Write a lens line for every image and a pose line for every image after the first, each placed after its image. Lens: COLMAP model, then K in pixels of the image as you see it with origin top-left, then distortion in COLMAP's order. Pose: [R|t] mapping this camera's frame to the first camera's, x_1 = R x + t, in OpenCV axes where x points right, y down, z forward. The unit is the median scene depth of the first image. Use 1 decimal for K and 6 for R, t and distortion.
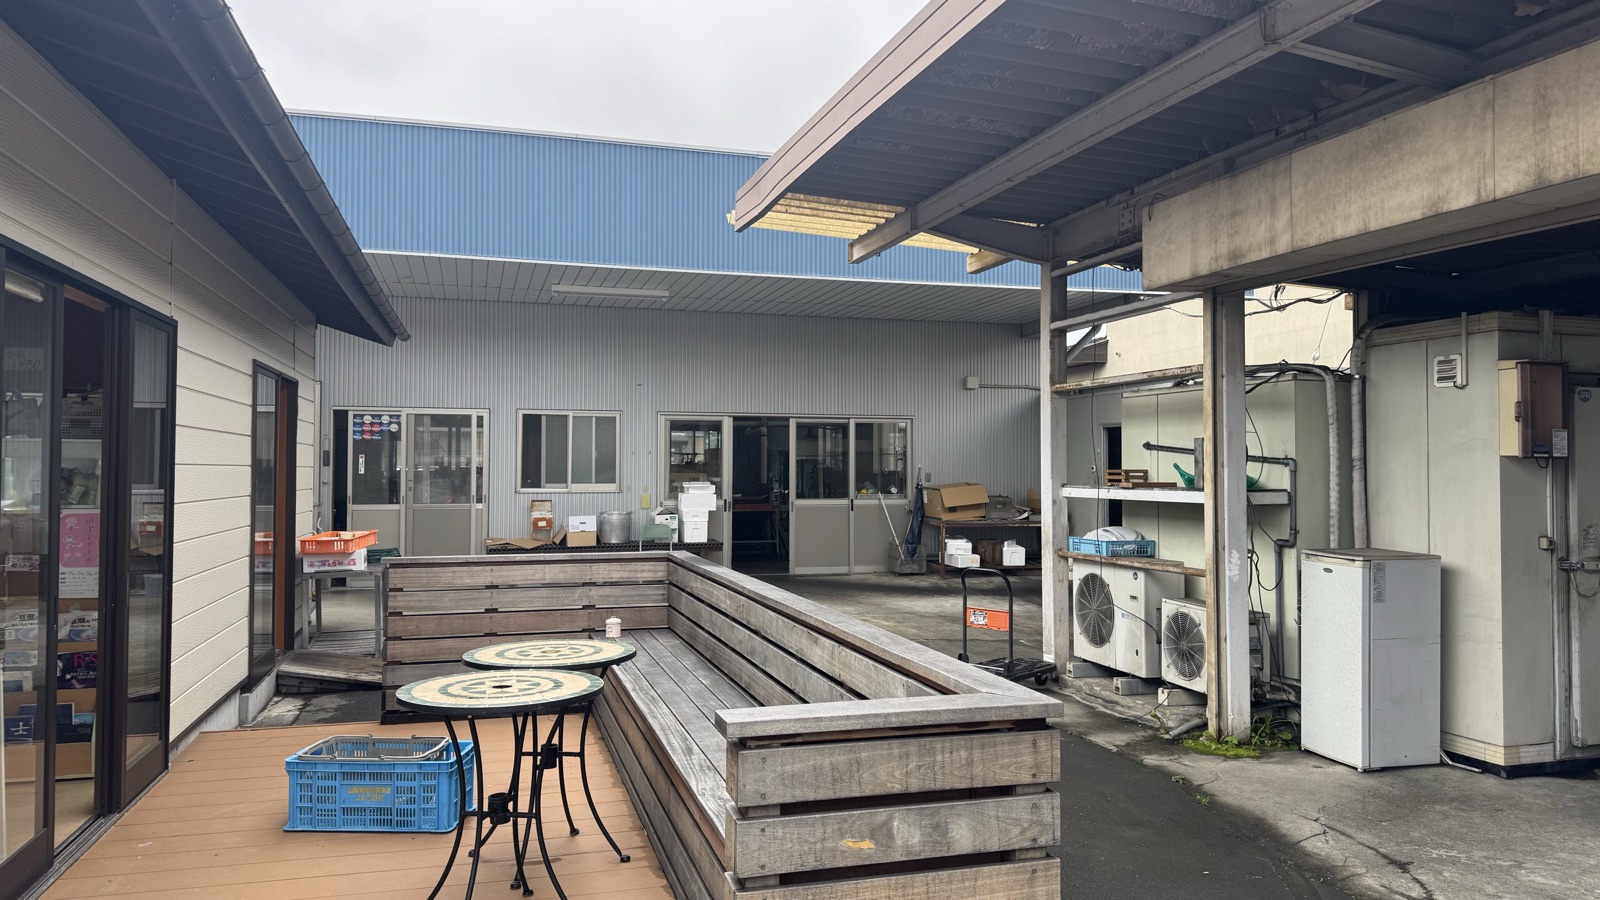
lens RADIAL K [[1132.9, 0, 800.1], [0, 1132.9, 447.6], [0, 0, 1]] dist [0.043593, -0.042641]
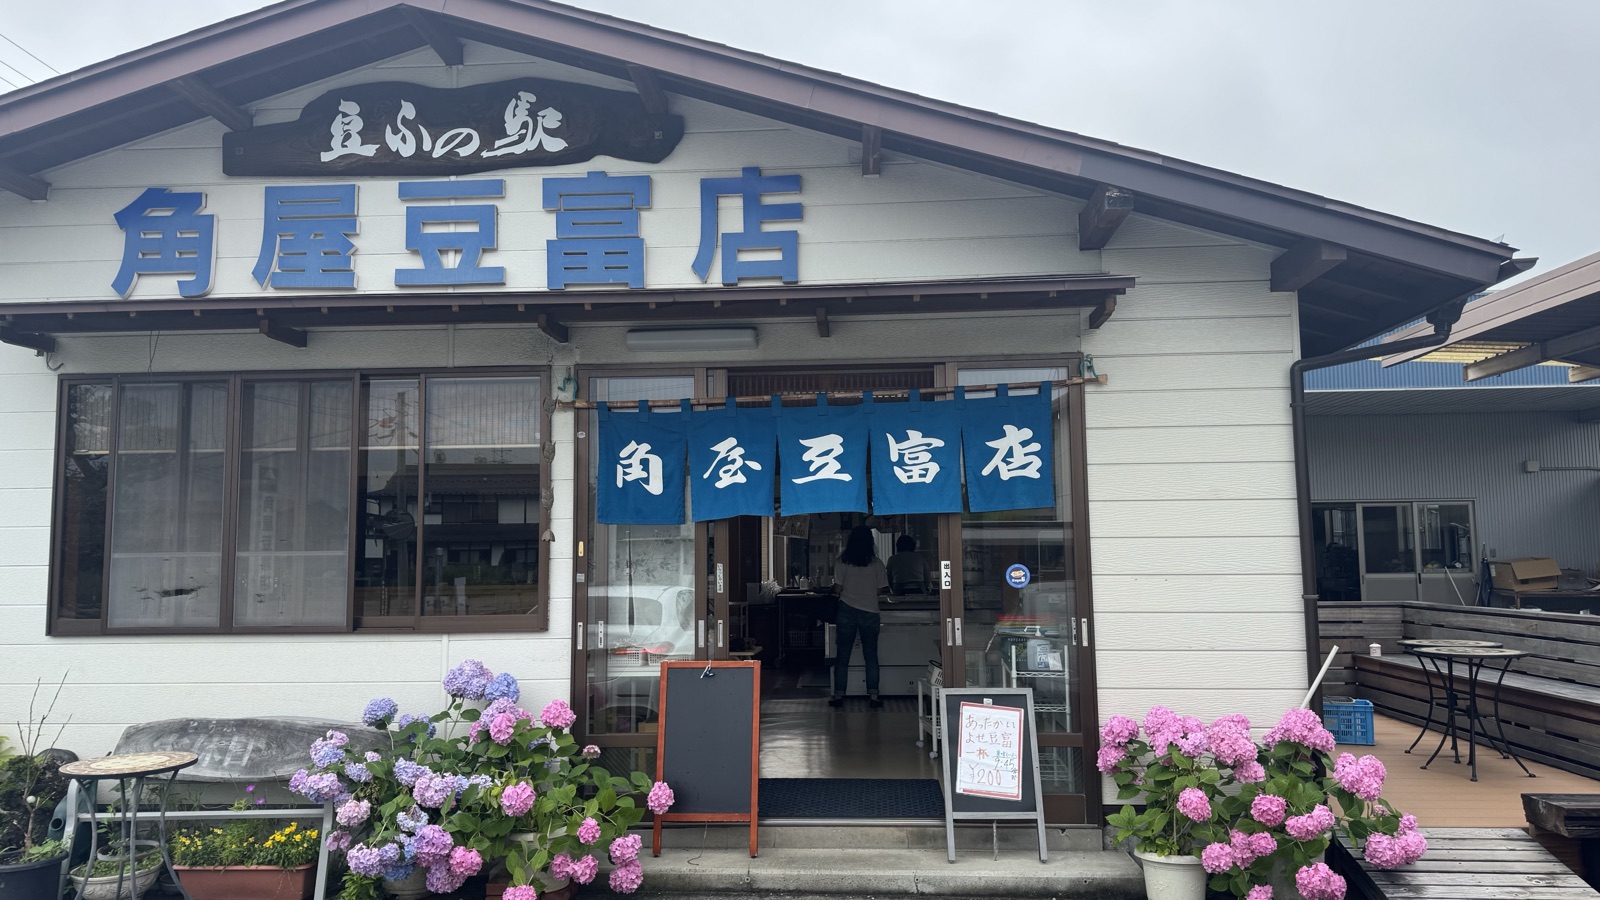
lens RADIAL K [[1132.9, 0, 802.1], [0, 1132.9, 449.6], [0, 0, 1]] dist [0.043593, -0.042641]
pose [[0.942840, -0.046662, -0.329963, -0.152829], [0.022193, 0.996742, -0.077541, -0.002995], [0.332506, 0.065786, 0.940804, -0.290685]]
